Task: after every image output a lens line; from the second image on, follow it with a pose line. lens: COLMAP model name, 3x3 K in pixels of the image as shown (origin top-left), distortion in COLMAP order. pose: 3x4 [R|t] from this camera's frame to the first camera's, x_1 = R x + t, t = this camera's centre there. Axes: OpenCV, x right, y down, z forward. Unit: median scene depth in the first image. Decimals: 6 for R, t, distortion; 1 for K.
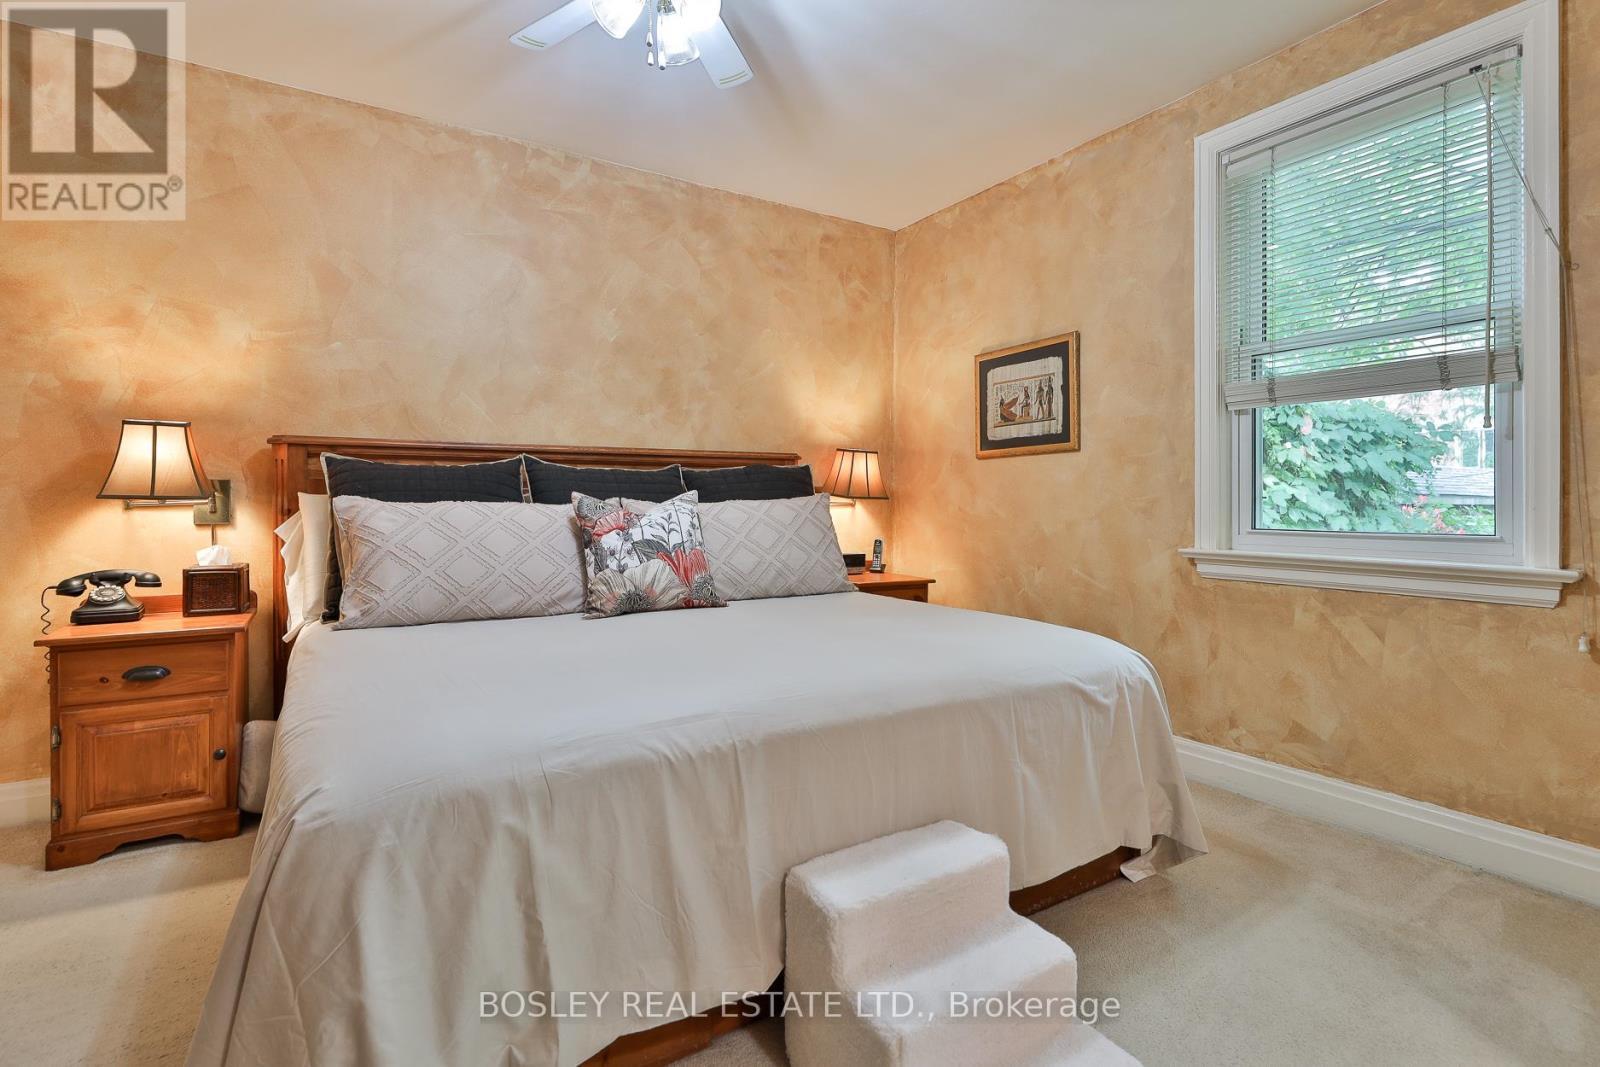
lens RADIAL K [[777.7, 0, 796.7], [0, 777.7, 500.6], [0, 0, 1]] dist [0.000642, -0.000028]
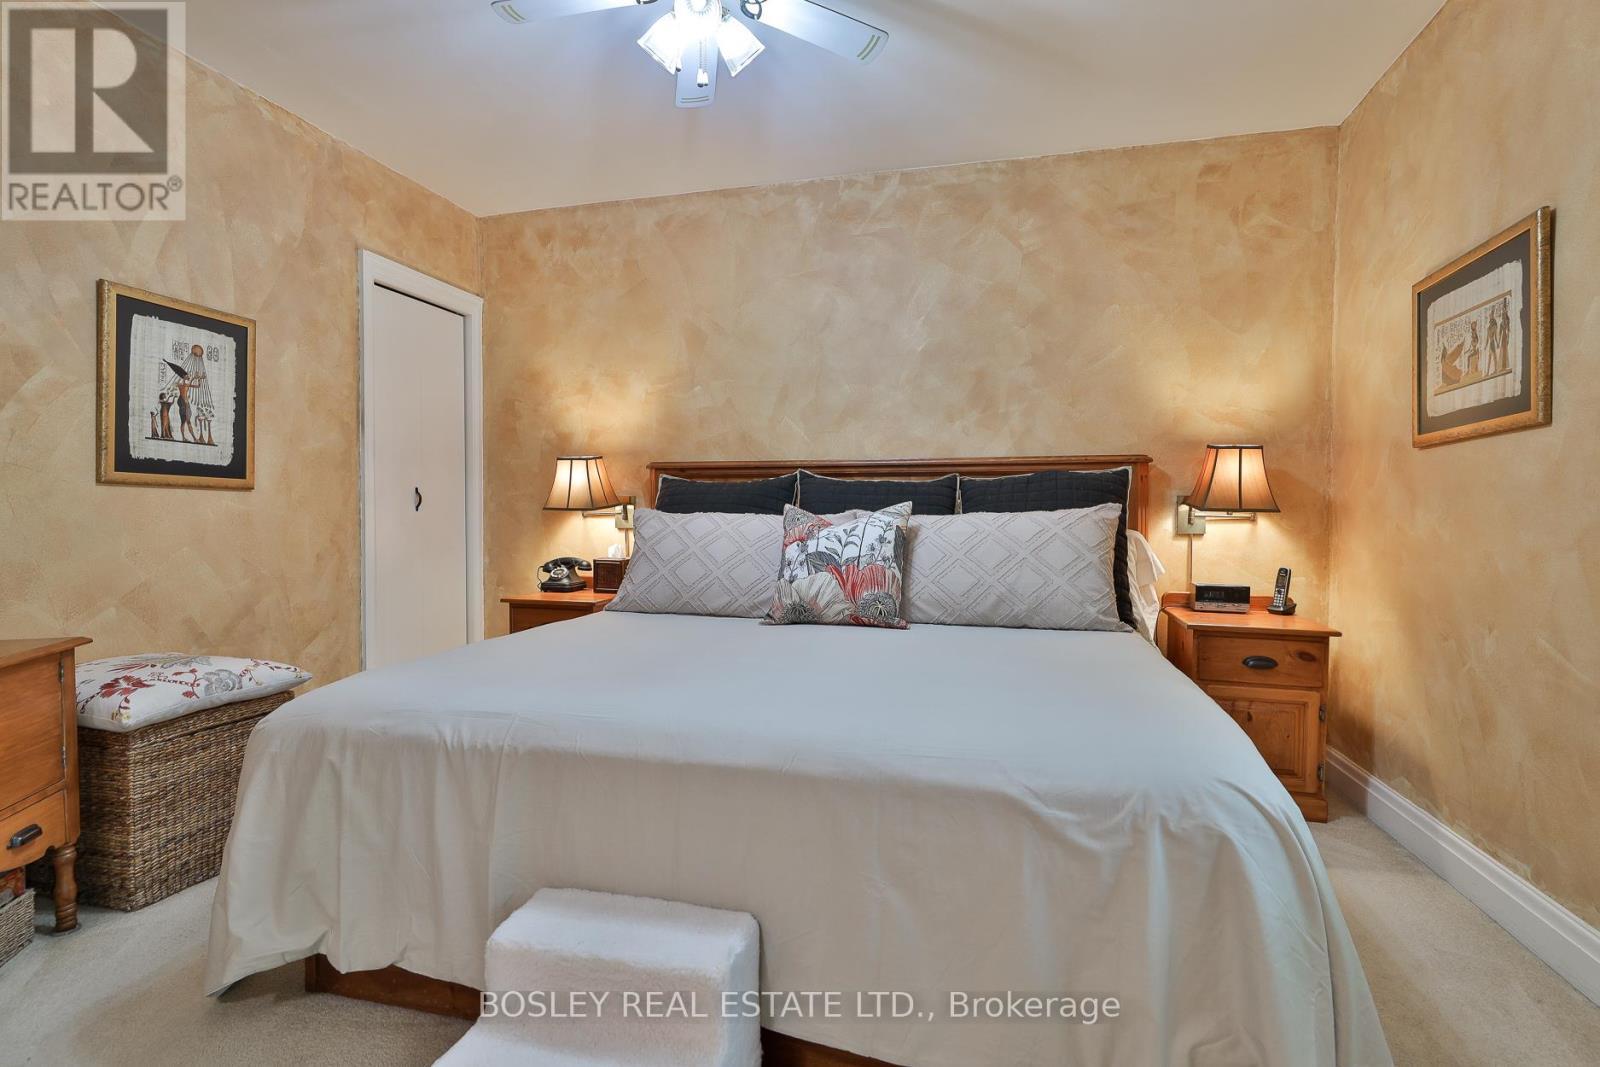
lens RADIAL K [[760.9, 0, 802.9], [0, 760.9, 519.7], [0, 0, 1]] dist [-0.000779, -0.000036]
pose [[0.690605, 0.010071, -0.723162, 0.388863], [-0.003516, 0.999938, 0.010567, -0.000610], [0.723224, -0.004755, 0.690597, 0.248012]]
